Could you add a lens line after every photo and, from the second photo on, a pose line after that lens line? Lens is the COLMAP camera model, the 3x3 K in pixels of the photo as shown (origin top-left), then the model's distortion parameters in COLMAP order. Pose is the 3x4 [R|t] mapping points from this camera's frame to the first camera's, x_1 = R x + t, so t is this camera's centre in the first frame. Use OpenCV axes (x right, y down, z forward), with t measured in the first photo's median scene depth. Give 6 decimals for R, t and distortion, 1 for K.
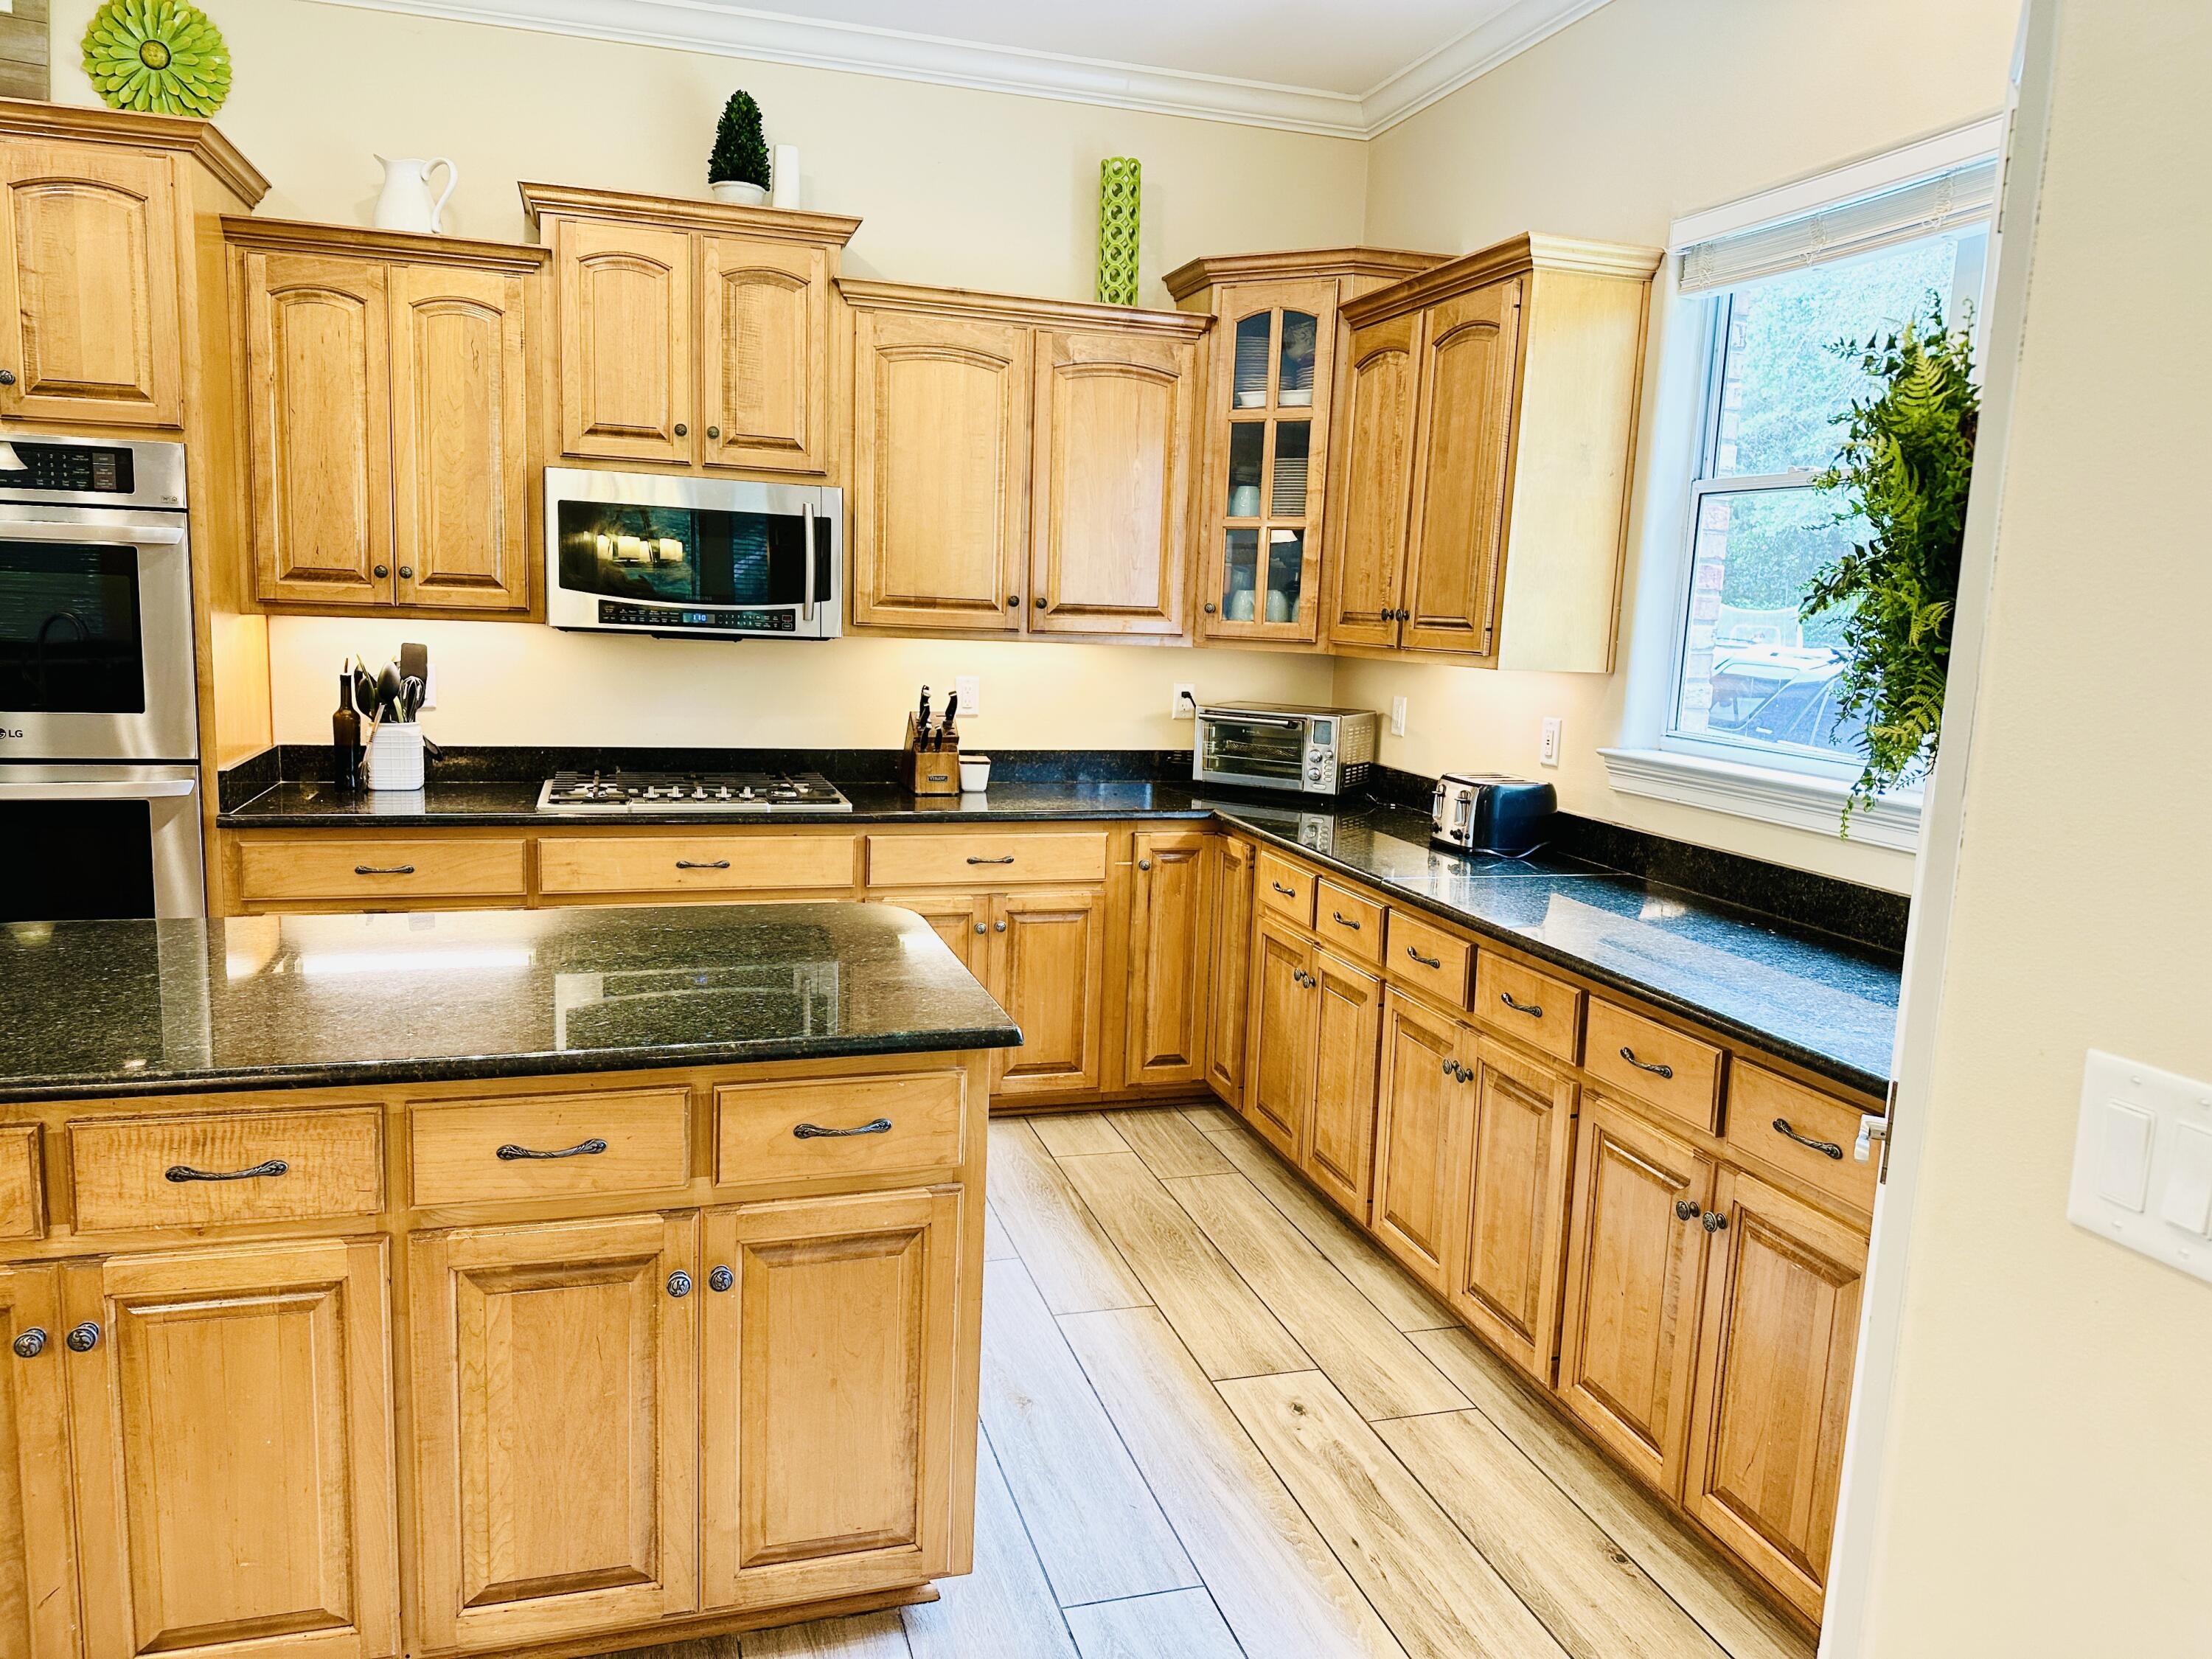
lens RADIAL K [[1557.5, 0, 1105.3], [0, 1557.5, 844.8], [0, 0, 1]] dist [0.073572, -0.079606]
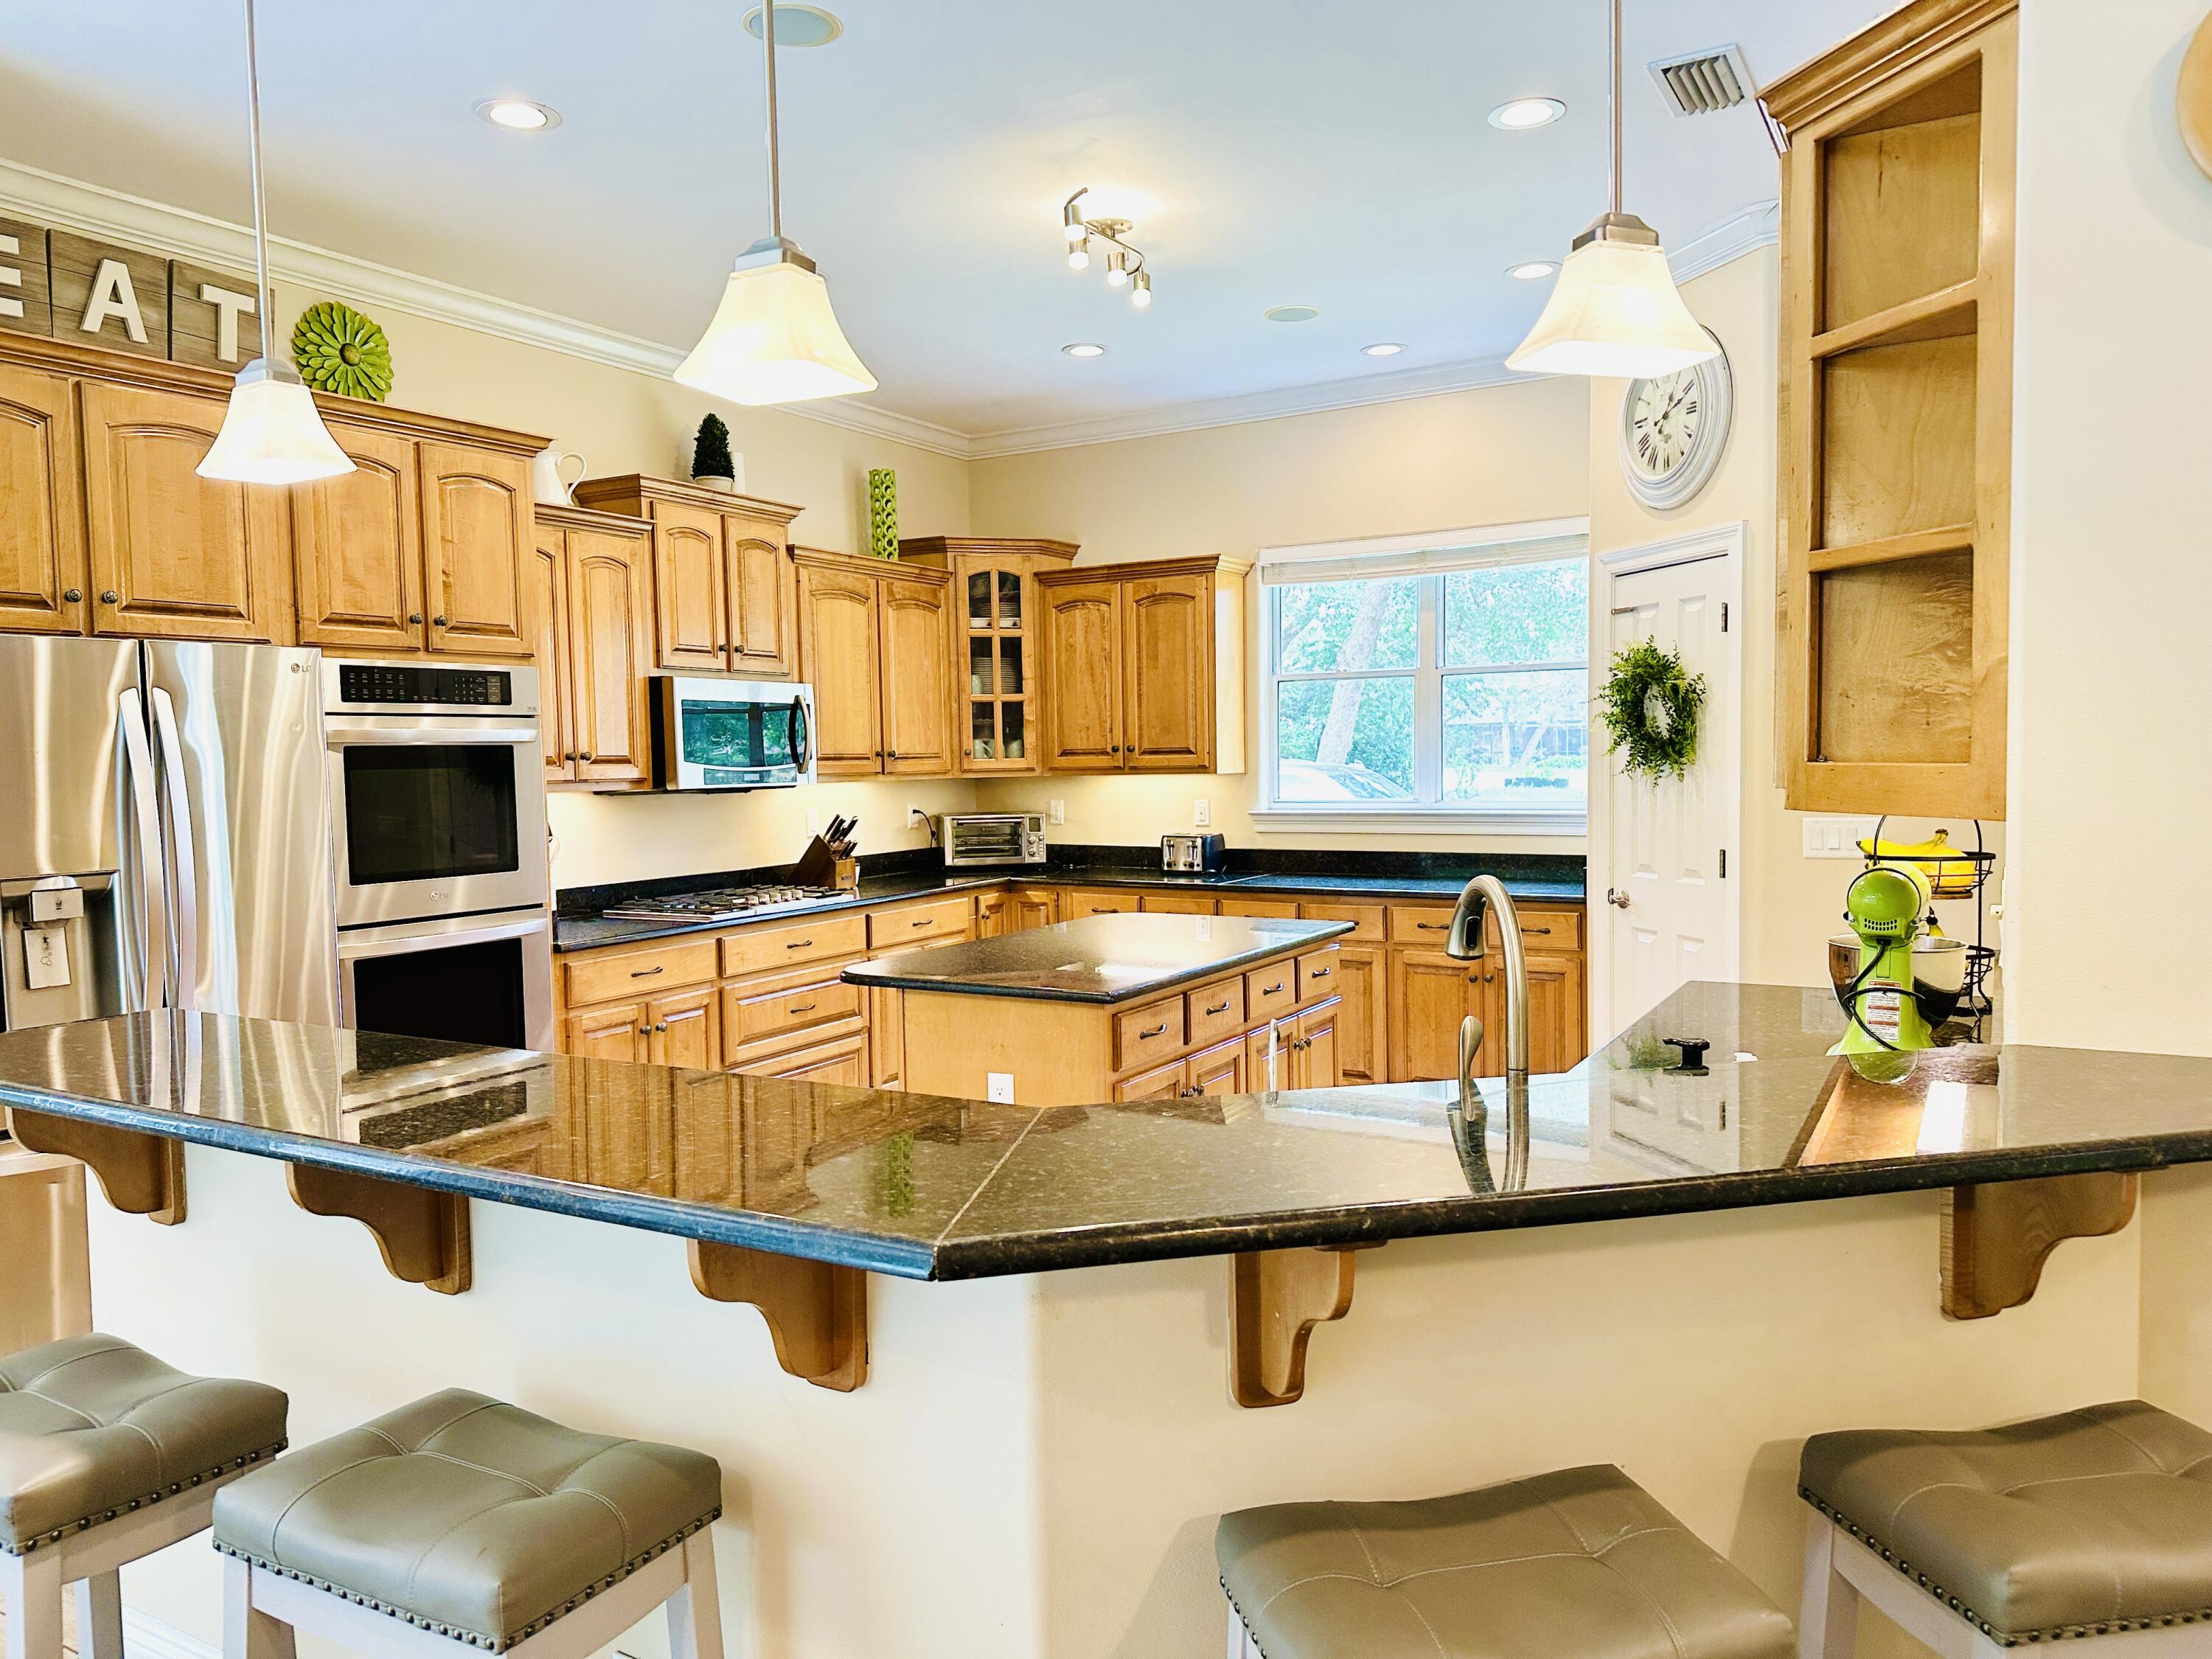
lens RADIAL K [[1557.5, 0, 1105.3], [0, 1557.5, 844.8], [0, 0, 1]] dist [0.073572, -0.079606]
pose [[0.725714, -0.091932, 0.681827, -1.009340], [0.153307, 0.987723, -0.029998, 0.008419], [-0.670699, 0.126299, 0.730898, -0.246362]]
